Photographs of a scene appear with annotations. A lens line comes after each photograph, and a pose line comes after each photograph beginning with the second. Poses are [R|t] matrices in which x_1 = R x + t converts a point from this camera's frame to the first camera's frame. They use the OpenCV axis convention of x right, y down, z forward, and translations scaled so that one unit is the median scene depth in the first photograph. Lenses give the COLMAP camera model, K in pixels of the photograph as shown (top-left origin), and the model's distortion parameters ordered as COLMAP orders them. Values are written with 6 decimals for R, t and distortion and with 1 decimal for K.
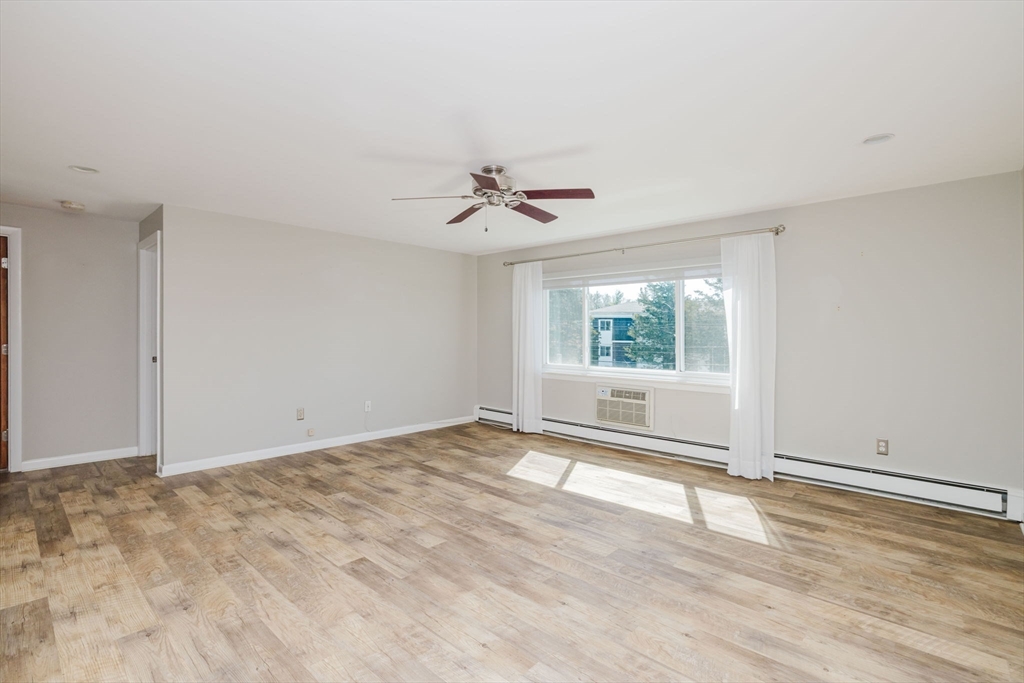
lens RADIAL K [[472.0, 0, 509.2], [0, 472.0, 331.0], [0, 0, 1]] dist [-0.012638, 0.001537]
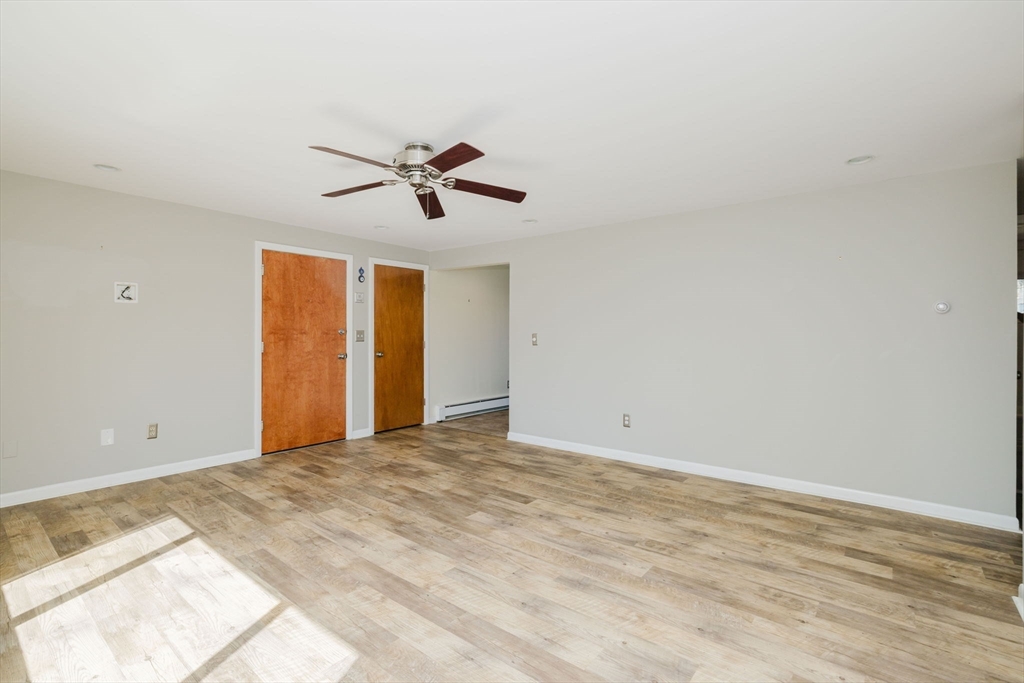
lens RADIAL K [[472.0, 0, 507.5], [0, 472.0, 330.7], [0, 0, 1]] dist [-0.012638, 0.001537]
pose [[-0.998405, -0.012140, -0.055130, -0.152334], [-0.011080, 0.999749, -0.019490, 0.021871], [0.055353, -0.018848, -0.998289, 1.956959]]
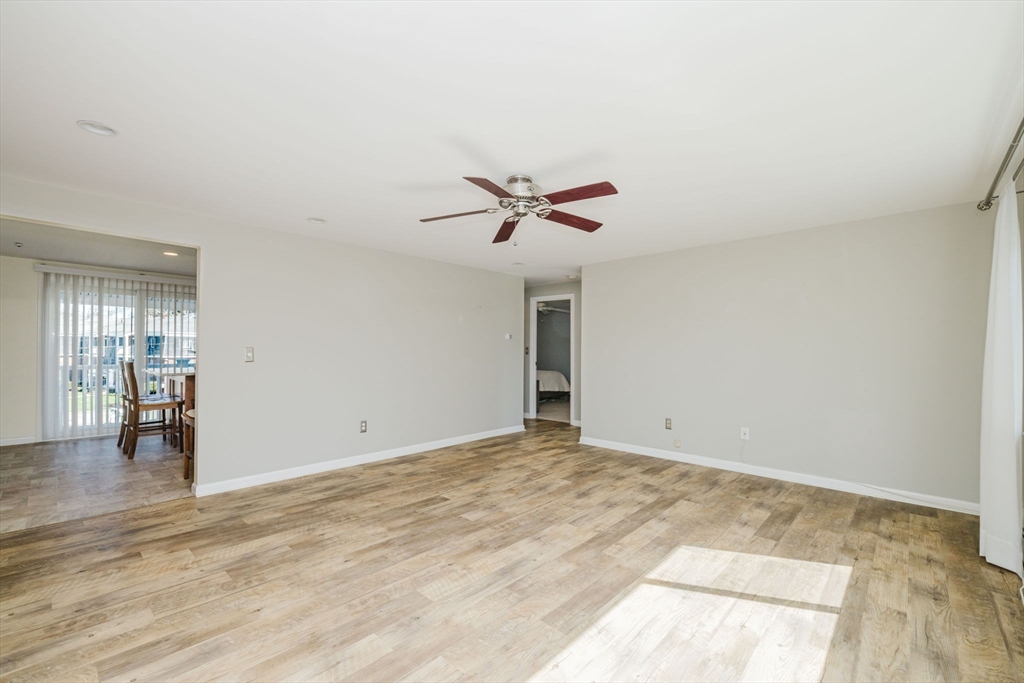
lens RADIAL K [[433.9, 0, 508.4], [0, 433.9, 333.8], [0, 0, 1]] dist [0.000661, -0.001133]
pose [[-0.013651, -0.042727, -0.998994, 0.910849], [0.003918, 0.999077, -0.042784, 0.015833], [0.999899, -0.004498, -0.013471, 1.019121]]
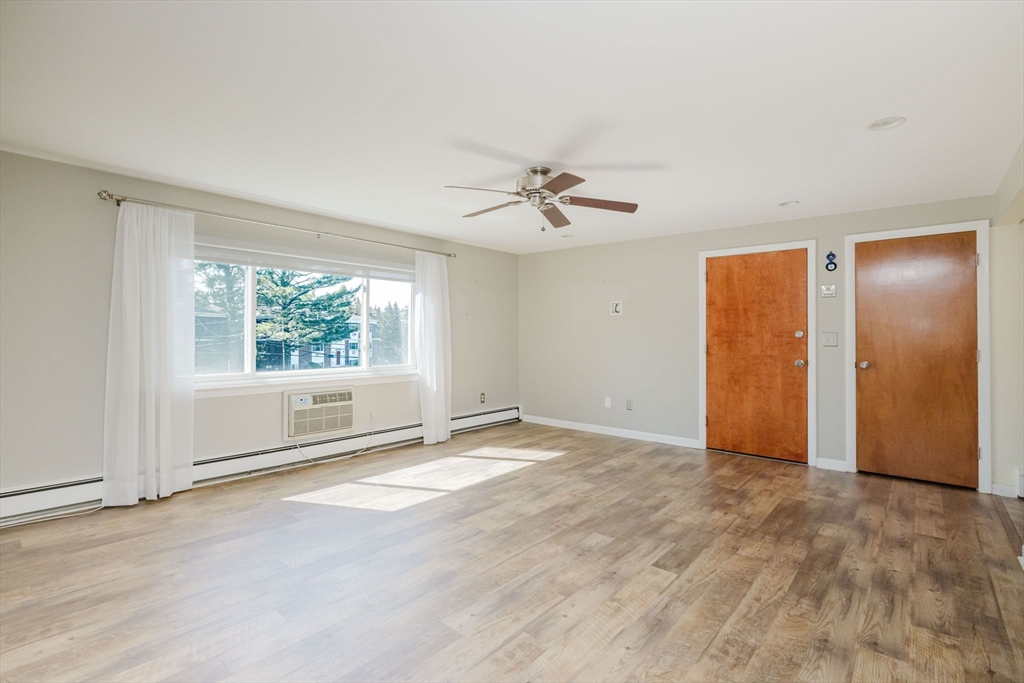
lens RADIAL K [[472.0, 0, 514.0], [0, 472.0, 342.9], [0, 0, 1]] dist [-0.012638, 0.001537]
pose [[-0.025221, -0.028453, 0.999277, -1.067035], [-0.015879, 0.999480, 0.028058, -0.001361], [-0.999556, -0.015160, -0.025660, 1.114185]]
